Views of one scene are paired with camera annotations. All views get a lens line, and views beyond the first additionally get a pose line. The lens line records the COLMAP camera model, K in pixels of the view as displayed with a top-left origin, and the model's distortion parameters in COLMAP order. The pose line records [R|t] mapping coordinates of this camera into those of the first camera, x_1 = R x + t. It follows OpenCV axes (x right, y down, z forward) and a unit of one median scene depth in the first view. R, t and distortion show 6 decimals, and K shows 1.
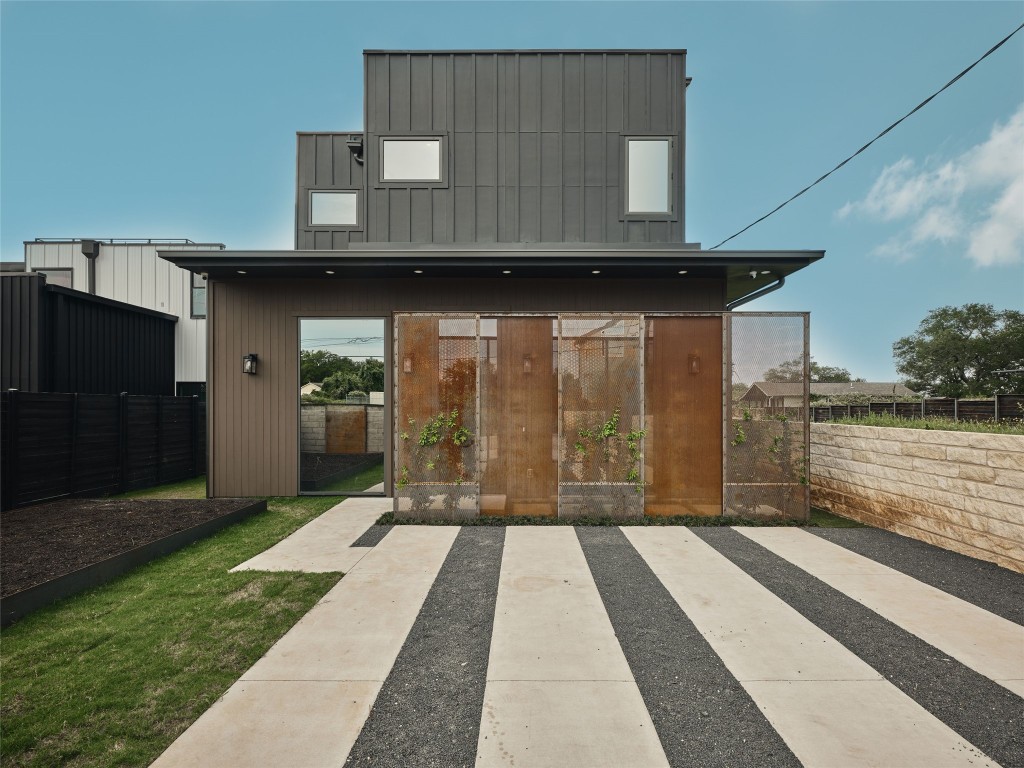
lens RADIAL K [[505.3, 0, 511.8], [0, 505.3, 393.7], [0, 0, 1]] dist [-0.001992, 0.000233]
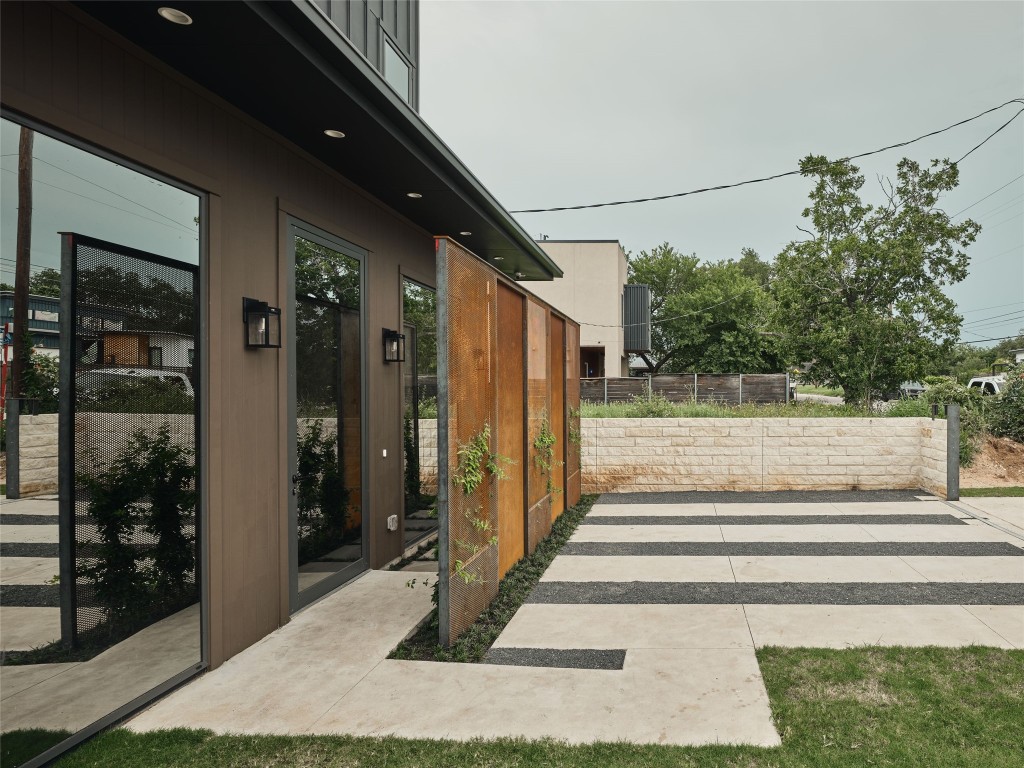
lens RADIAL K [[578.5, 0, 512.1], [0, 578.5, 384.1], [0, 0, 1]] dist [0.003254, -0.002221]
pose [[-0.004654, -0.011809, 0.999919, -0.783995], [-0.016499, 0.999795, 0.011731, -0.037521], [-0.999853, -0.016443, -0.004848, 1.210654]]
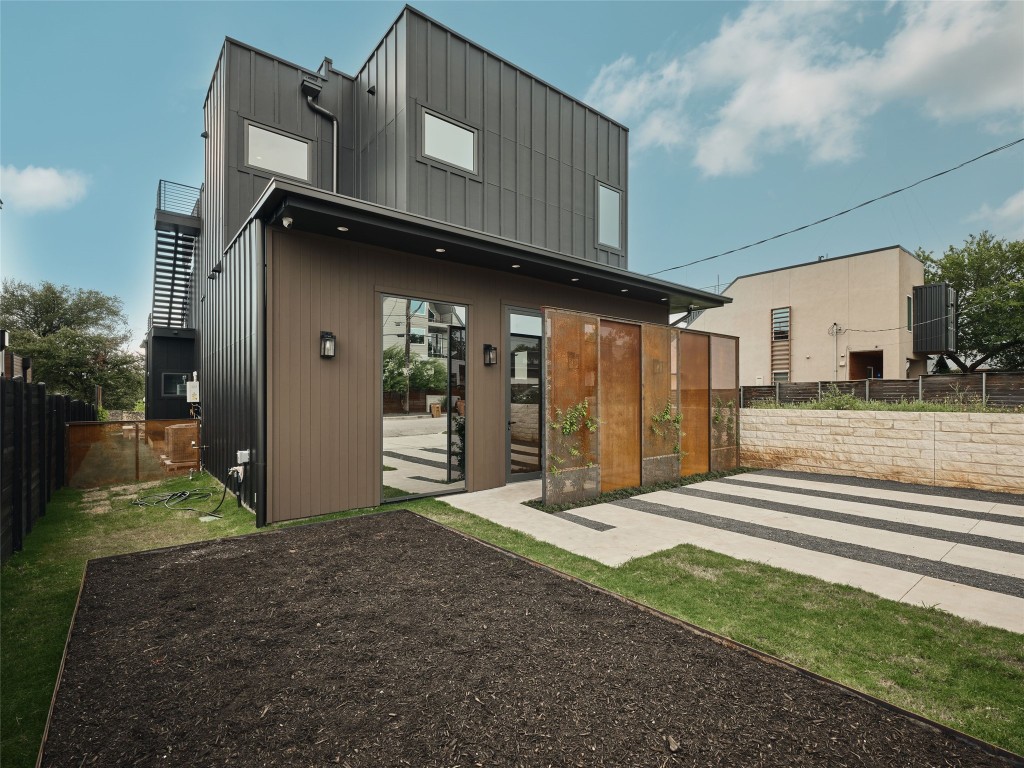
lens RADIAL K [[478.5, 0, 512.5], [0, 478.5, 389.6], [0, 0, 1]] dist [0.003453, 0.000309]
pose [[0.775379, 0.006818, 0.631459, -0.918600], [-0.010183, 0.999947, 0.001707, 0.007054], [-0.631414, -0.007753, 0.775407, 0.288075]]
